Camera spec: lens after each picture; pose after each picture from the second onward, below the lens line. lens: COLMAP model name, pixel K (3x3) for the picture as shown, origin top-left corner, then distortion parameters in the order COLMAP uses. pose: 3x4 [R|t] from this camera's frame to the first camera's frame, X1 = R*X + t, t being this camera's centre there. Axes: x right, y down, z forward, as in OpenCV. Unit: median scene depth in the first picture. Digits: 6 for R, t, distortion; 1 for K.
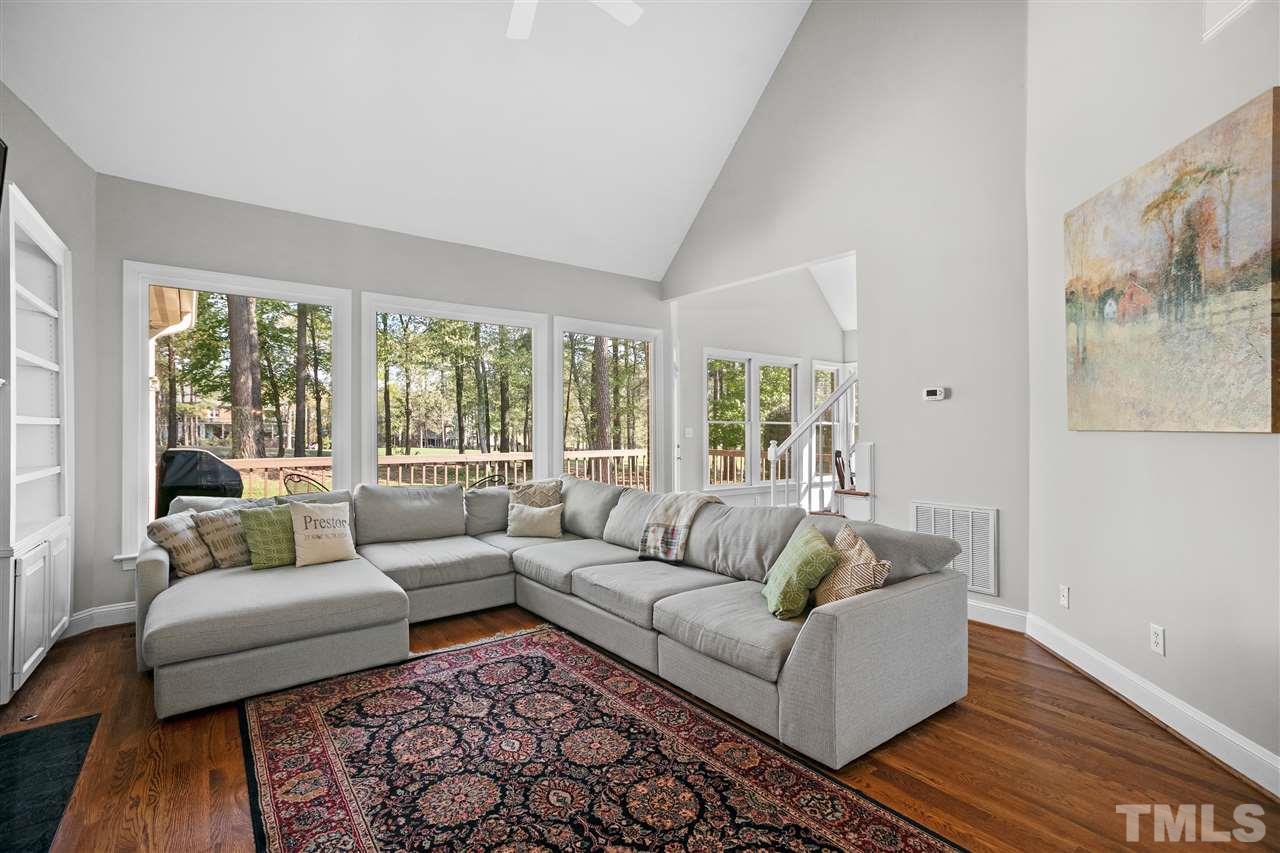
lens RADIAL K [[592.8, 0, 622.3], [0, 592.8, 432.2], [0, 0, 1]] dist [-0.026097, 0.032101]
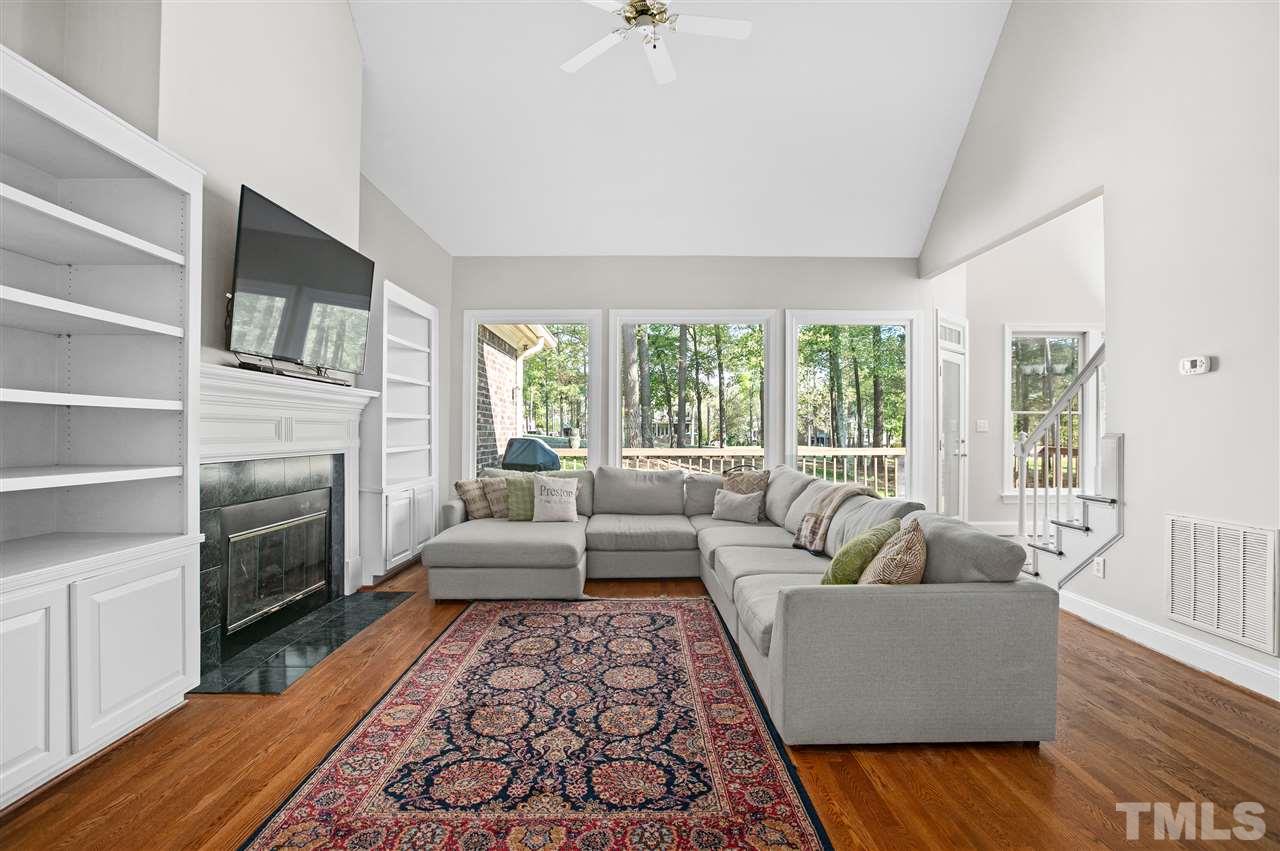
lens RADIAL K [[613.6, 0, 620.6], [0, 613.6, 426.0], [0, 0, 1]] dist [-0.048964, 0.017904]
pose [[0.796628, -0.004319, -0.604455, 0.585212], [0.000662, 0.999980, -0.006274, 0.019352], [0.604470, 0.004598, 0.796615, -0.010058]]
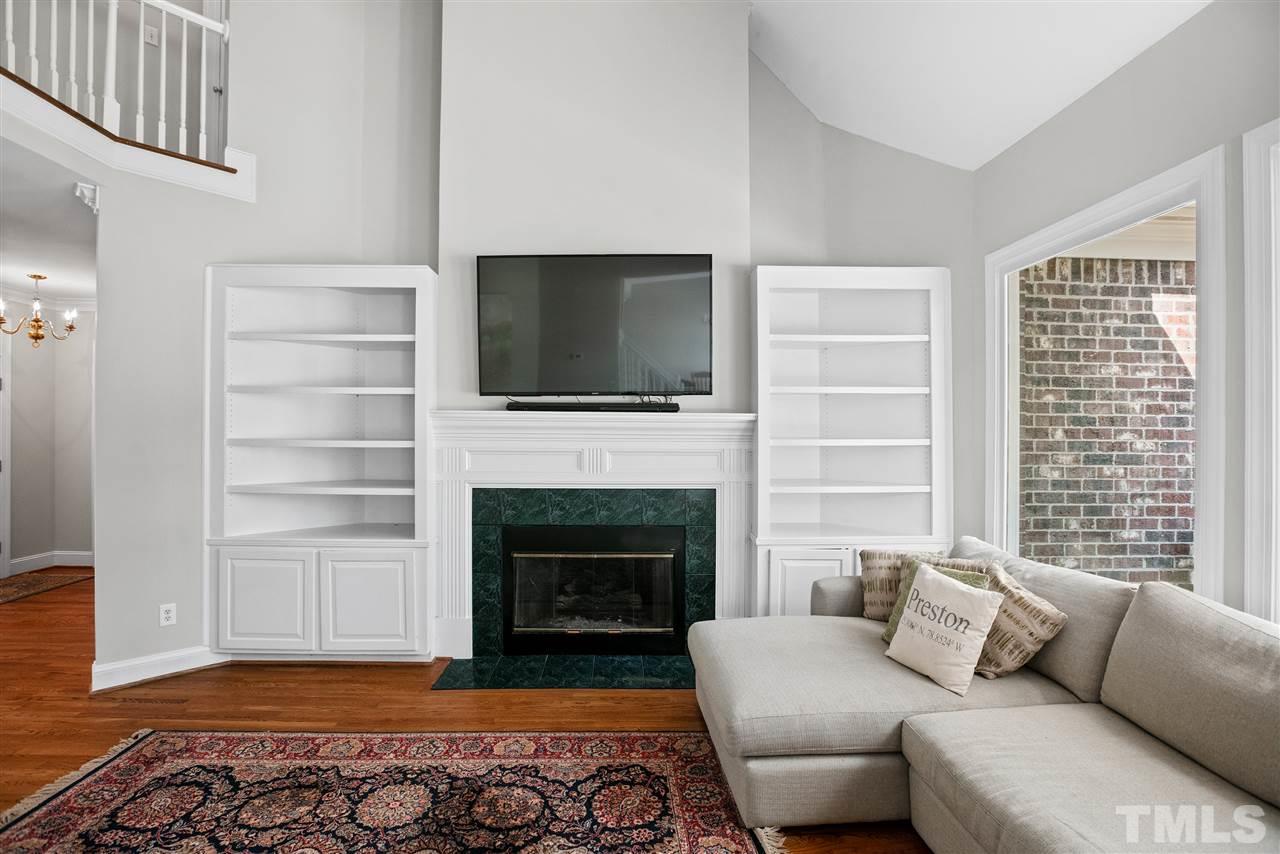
lens RADIAL K [[613.6, 0, 620.6], [0, 613.6, 427.5], [0, 0, 1]] dist [-0.048964, 0.017904]
pose [[-0.577053, 0.002230, -0.816704, 0.283918], [-0.000857, 0.999994, 0.003336, -0.061209], [0.816706, 0.002625, -0.577047, 1.437856]]
